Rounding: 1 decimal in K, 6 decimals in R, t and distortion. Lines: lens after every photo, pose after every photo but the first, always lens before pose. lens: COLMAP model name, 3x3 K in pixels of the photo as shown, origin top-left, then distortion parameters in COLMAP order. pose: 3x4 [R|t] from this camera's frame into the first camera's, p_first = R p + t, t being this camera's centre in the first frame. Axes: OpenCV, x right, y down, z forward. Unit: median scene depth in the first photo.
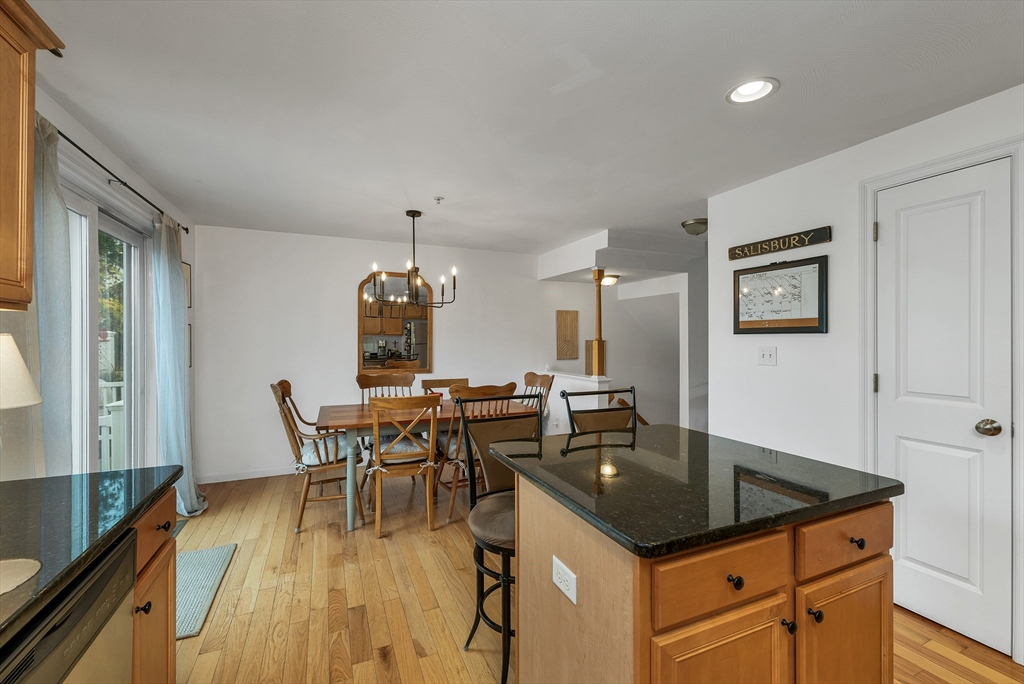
lens RADIAL K [[432.0, 0, 523.4], [0, 432.0, 338.5], [0, 0, 1]] dist [-0.002435, -0.000373]
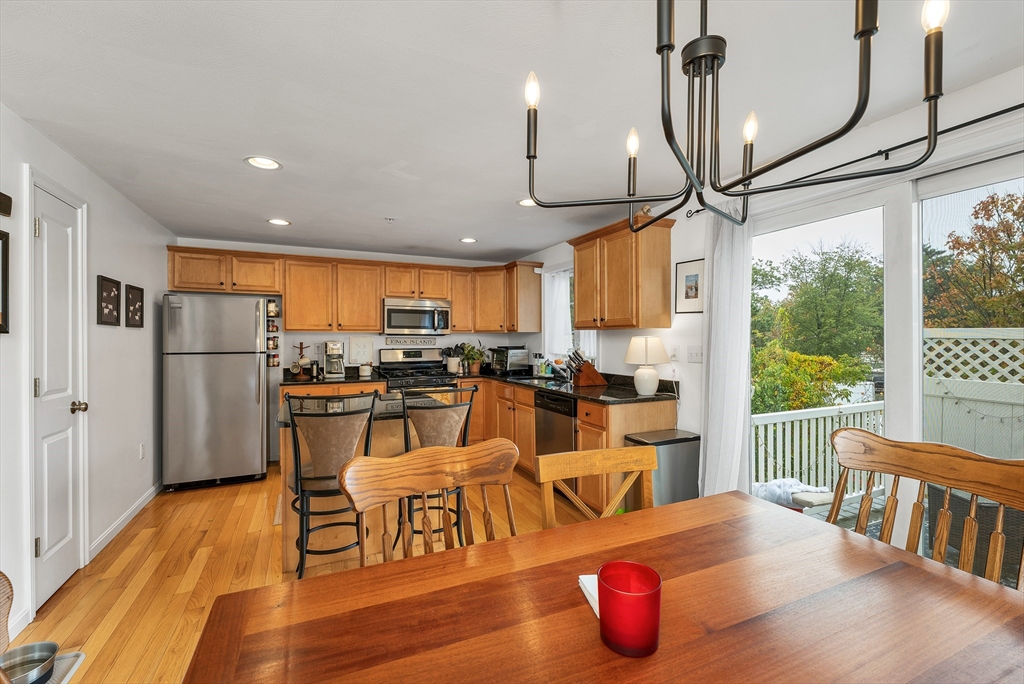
lens RADIAL K [[434.3, 0, 508.1], [0, 434.3, 338.0], [0, 0, 1]] dist [0.000693, -0.000038]
pose [[-0.999960, 0.008391, -0.003015, -0.173842], [0.008397, 0.999963, -0.001818, 0.003936], [0.003000, -0.001843, -0.999994, 1.648728]]
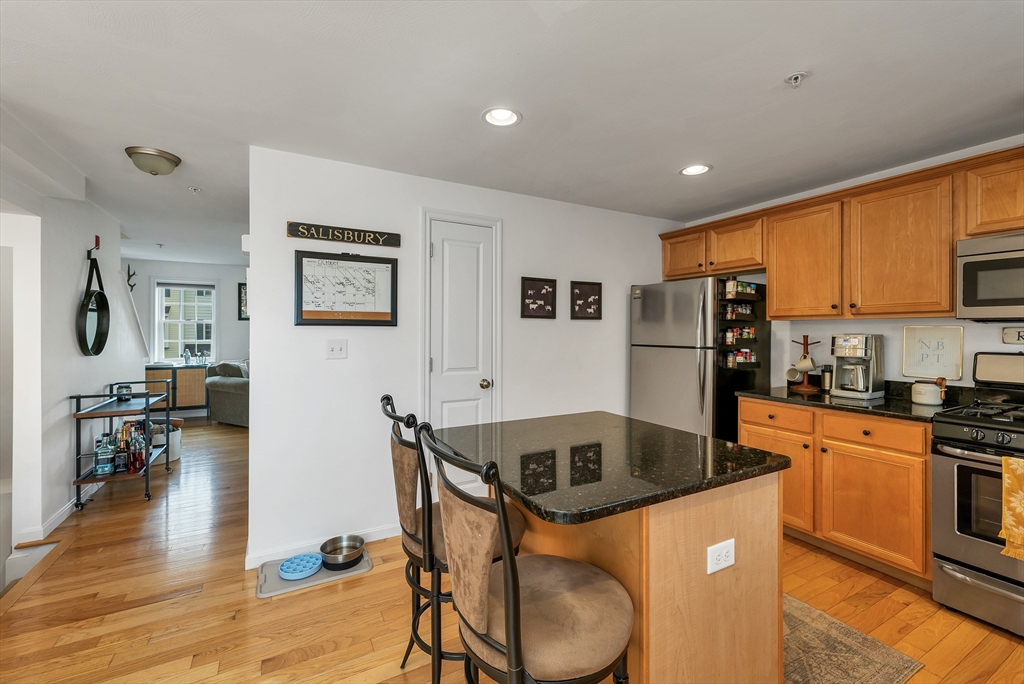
lens RADIAL K [[423.2, 0, 510.0], [0, 423.2, 332.8], [0, 0, 1]] dist [0.001579, 0.000164]
pose [[-0.071261, 0.001091, 0.997457, -0.412172], [-0.000005, 0.999999, -0.001094, 0.005610], [-0.997458, -0.000083, -0.071261, 0.721203]]
